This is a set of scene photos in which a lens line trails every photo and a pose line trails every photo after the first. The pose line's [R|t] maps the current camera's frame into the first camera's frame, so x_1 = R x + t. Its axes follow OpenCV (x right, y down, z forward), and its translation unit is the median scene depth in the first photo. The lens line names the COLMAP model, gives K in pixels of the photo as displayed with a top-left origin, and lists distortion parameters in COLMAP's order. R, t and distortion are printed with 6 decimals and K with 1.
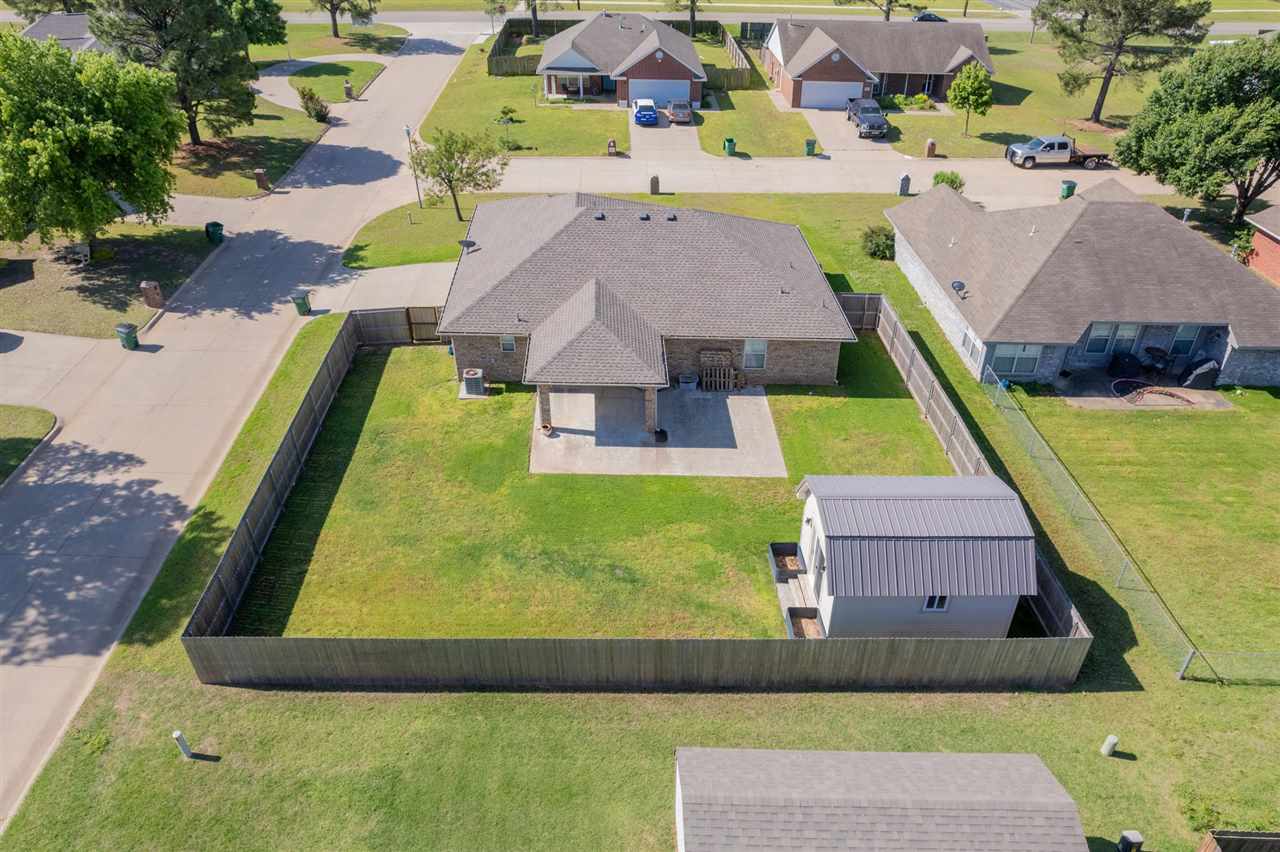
lens RADIAL K [[874.0, 0, 614.2], [0, 874.0, 429.0], [0, 0, 1]] dist [-0.088575, 0.077568]
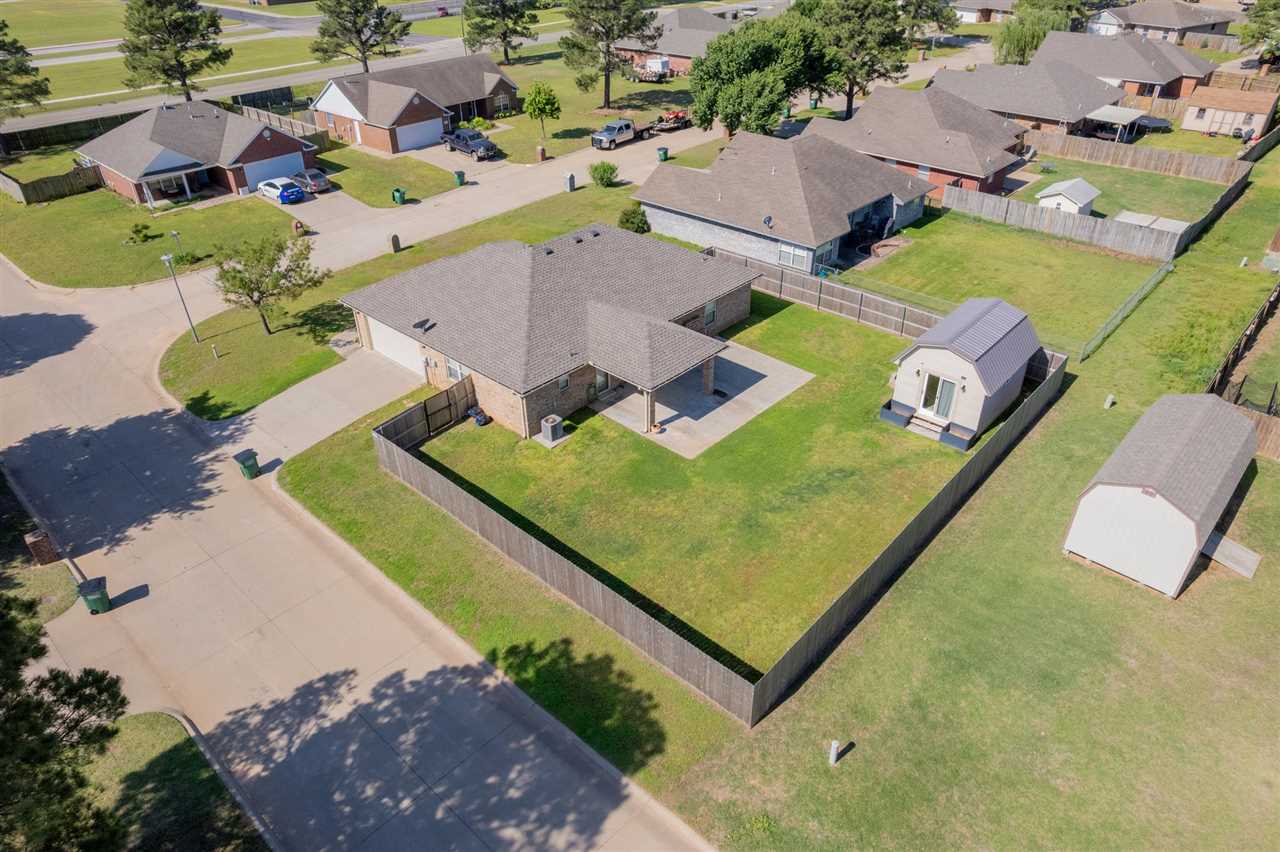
lens RADIAL K [[789.5, 0, 649.3], [0, 789.5, 424.7], [0, 0, 1]] dist [-0.072513, 0.051294]
pose [[0.681739, -0.428424, 0.593030, -0.462131], [0.434904, 0.889148, 0.142390, -0.102941], [-0.588295, 0.160838, 0.792490, 0.128367]]
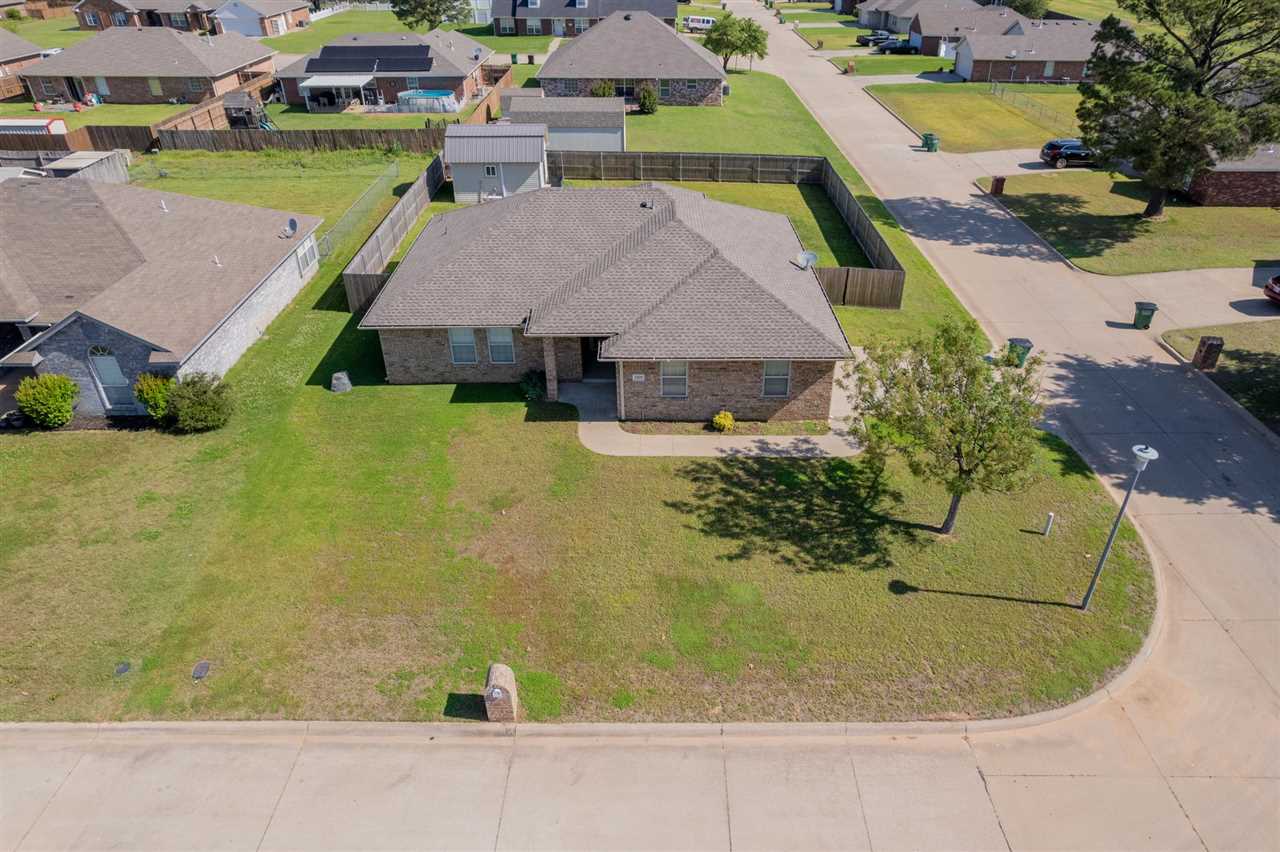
lens RADIAL K [[859.9, 0, 657.2], [0, 859.9, 427.5], [0, 0, 1]] dist [-0.085932, 0.074594]
pose [[-0.999736, -0.021051, -0.009195, -0.010658], [-0.016914, 0.403723, 0.914725, -0.738376], [-0.015543, 0.914639, -0.403973, 1.216391]]
